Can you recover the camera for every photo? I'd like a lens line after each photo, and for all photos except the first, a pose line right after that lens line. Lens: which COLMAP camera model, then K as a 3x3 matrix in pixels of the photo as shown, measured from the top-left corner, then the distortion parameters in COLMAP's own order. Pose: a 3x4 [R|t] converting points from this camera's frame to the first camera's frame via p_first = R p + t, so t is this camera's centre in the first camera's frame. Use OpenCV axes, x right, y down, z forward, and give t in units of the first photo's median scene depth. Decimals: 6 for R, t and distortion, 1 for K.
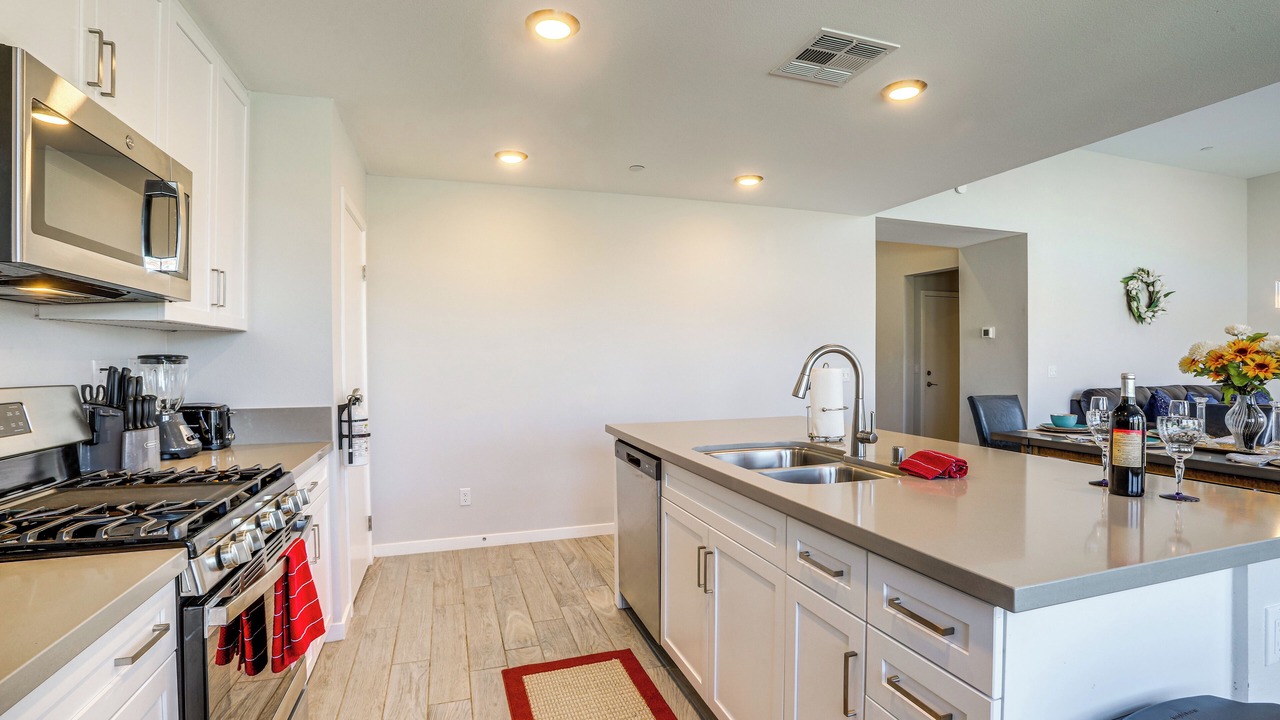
lens RADIAL K [[570.1, 0, 640.0], [0, 570.1, 360.0], [0, 0, 1]] dist [0.000904, 0.000080]
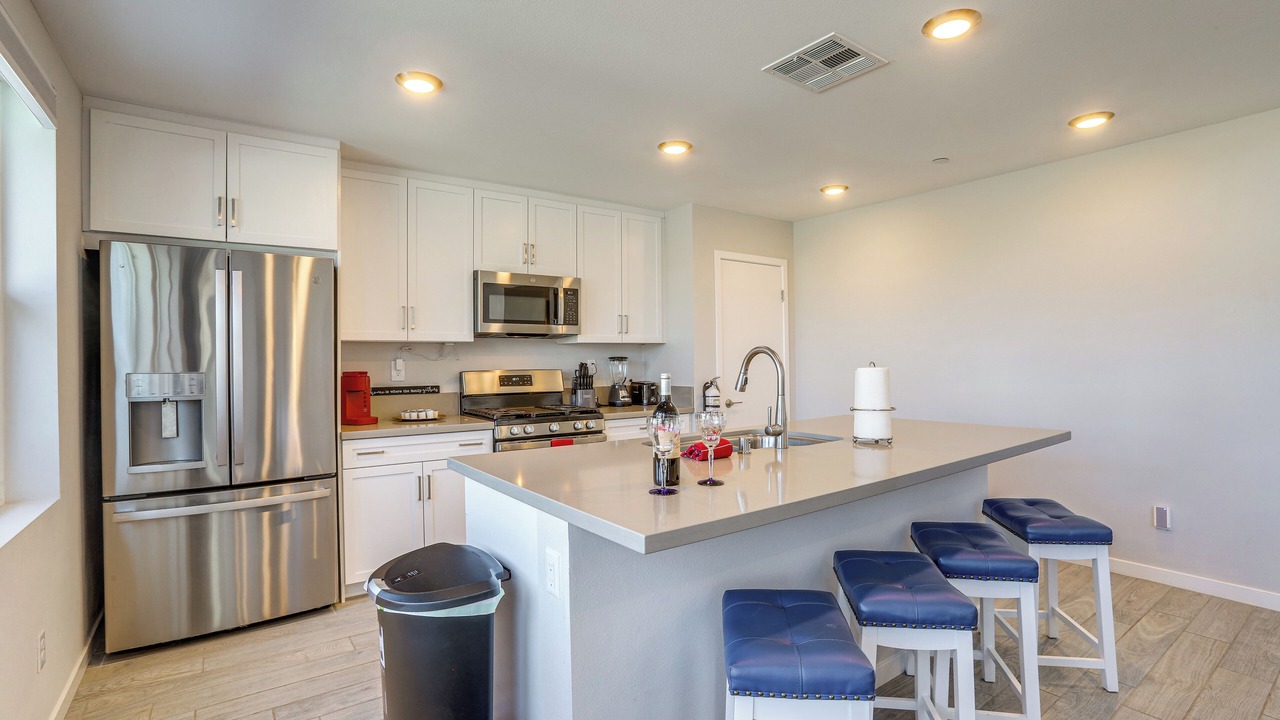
lens RADIAL K [[607.7, 0, 668.2], [0, 607.7, 345.1], [0, 0, 1]] dist [-0.001070, -0.000002]
pose [[0.381167, -0.022314, -0.924237, 1.190733], [-0.004734, 0.999648, -0.026088, 0.005073], [0.924494, 0.014319, 0.380927, 0.284940]]
